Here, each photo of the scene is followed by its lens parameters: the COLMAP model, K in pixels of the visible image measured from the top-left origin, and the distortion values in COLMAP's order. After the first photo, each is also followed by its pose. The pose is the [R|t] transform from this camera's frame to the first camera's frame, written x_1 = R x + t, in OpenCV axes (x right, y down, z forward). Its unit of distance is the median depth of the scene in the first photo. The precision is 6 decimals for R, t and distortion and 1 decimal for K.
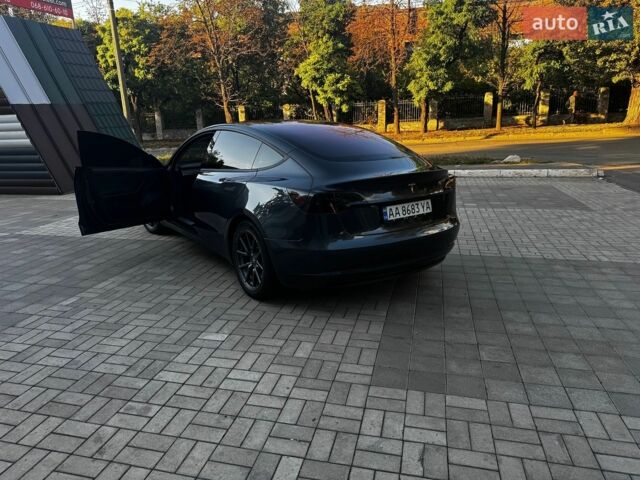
lens RADIAL K [[455.8, 0, 314.5], [0, 455.8, 239.1], [0, 0, 1]] dist [0.020304, -0.029228]
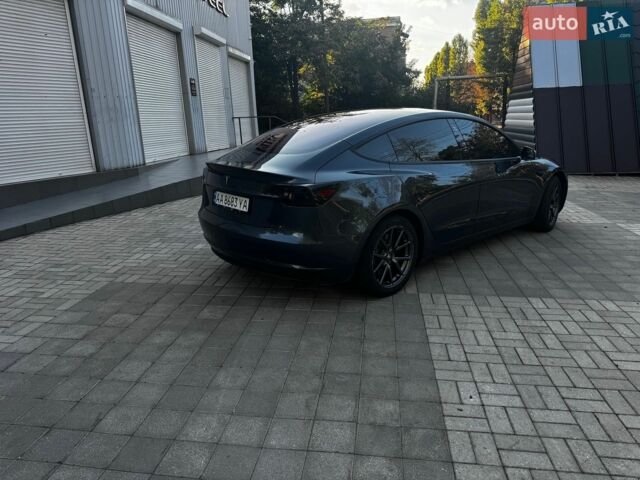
lens RADIAL K [[455.8, 0, 319.9], [0, 455.8, 241.4], [0, 0, 1]] dist [0.020304, -0.029228]
pose [[0.110513, 0.290463, -0.950483, 0.427148], [-0.240611, 0.935712, 0.257973, -0.101422], [0.964310, 0.200187, 0.173297, 0.355984]]
